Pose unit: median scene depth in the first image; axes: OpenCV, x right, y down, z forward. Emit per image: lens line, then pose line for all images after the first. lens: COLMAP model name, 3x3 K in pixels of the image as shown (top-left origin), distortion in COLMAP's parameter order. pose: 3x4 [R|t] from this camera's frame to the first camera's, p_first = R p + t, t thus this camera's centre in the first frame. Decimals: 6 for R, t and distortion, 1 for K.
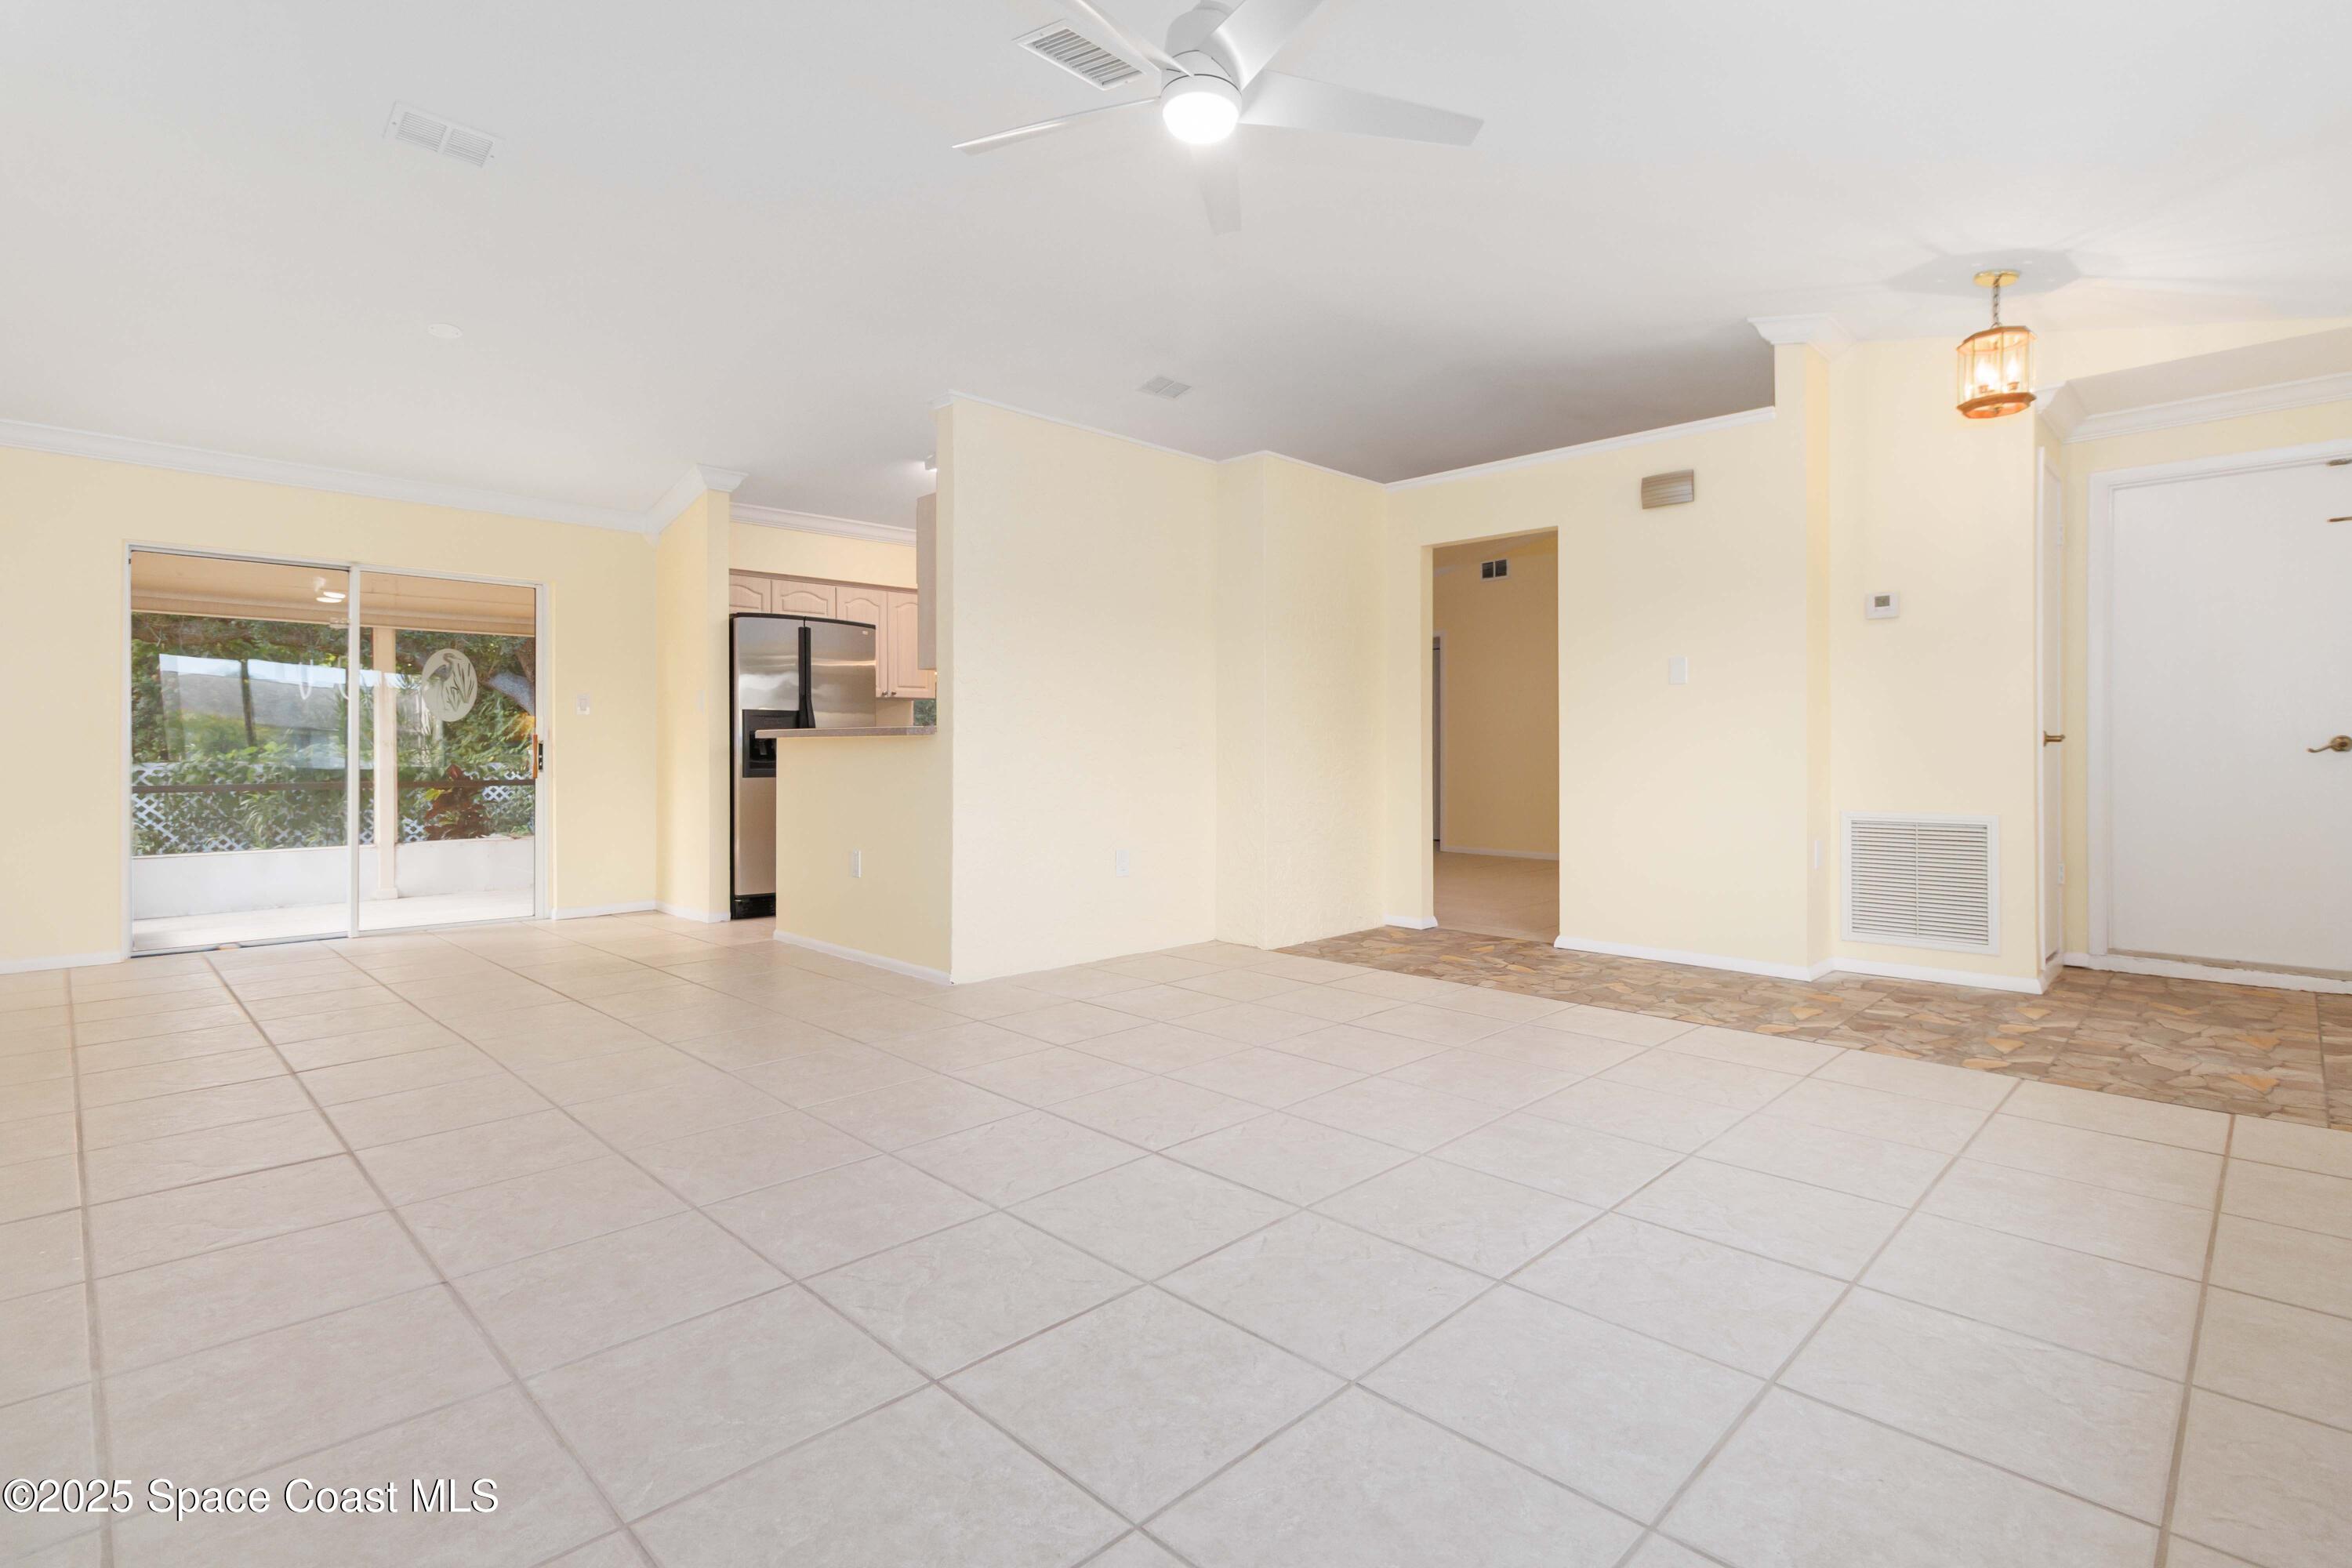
lens RADIAL K [[1118.1, 0, 1167.2], [0, 1118.1, 749.4], [0, 0, 1]] dist [0.007515, 0.000393]
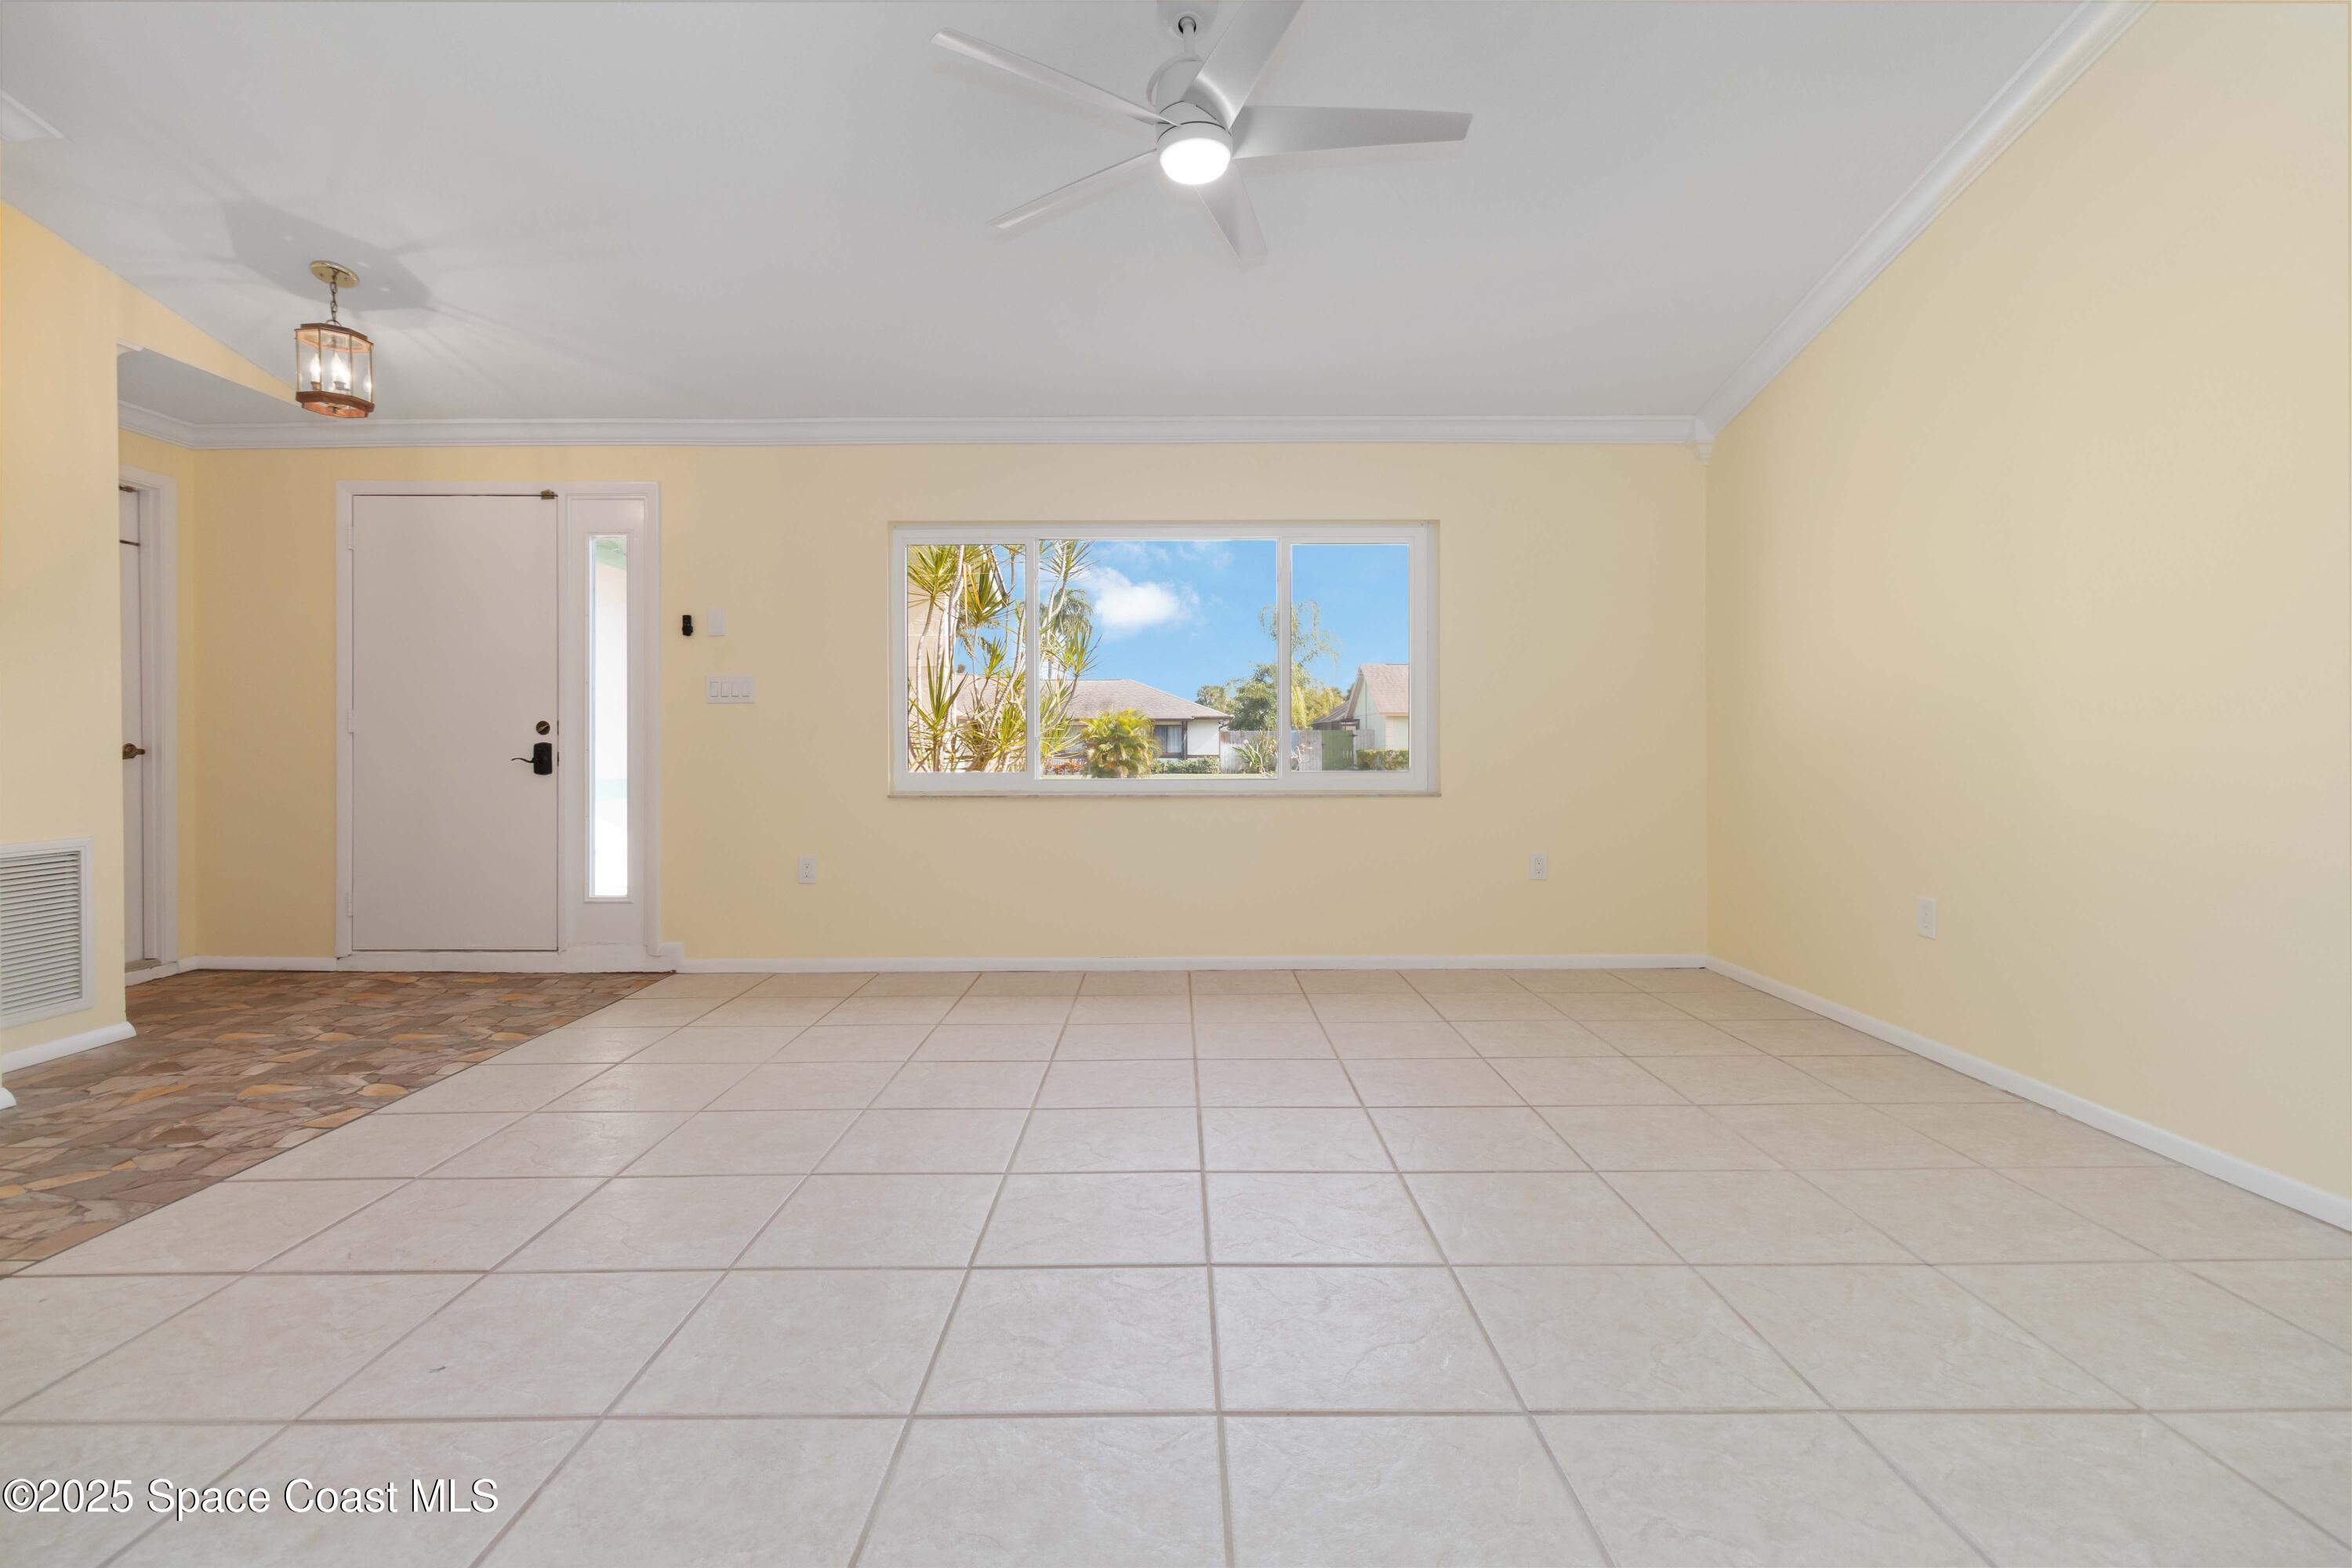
lens RADIAL K [[1087.5, 0, 1182.0], [0, 1087.5, 750.3], [0, 0, 1]] dist [0.001199, -0.000096]
pose [[-0.715271, 0.001775, 0.698845, -0.275055], [0.005161, 0.999983, 0.002743, -0.001946], [-0.698828, 0.005568, -0.715268, 0.707373]]
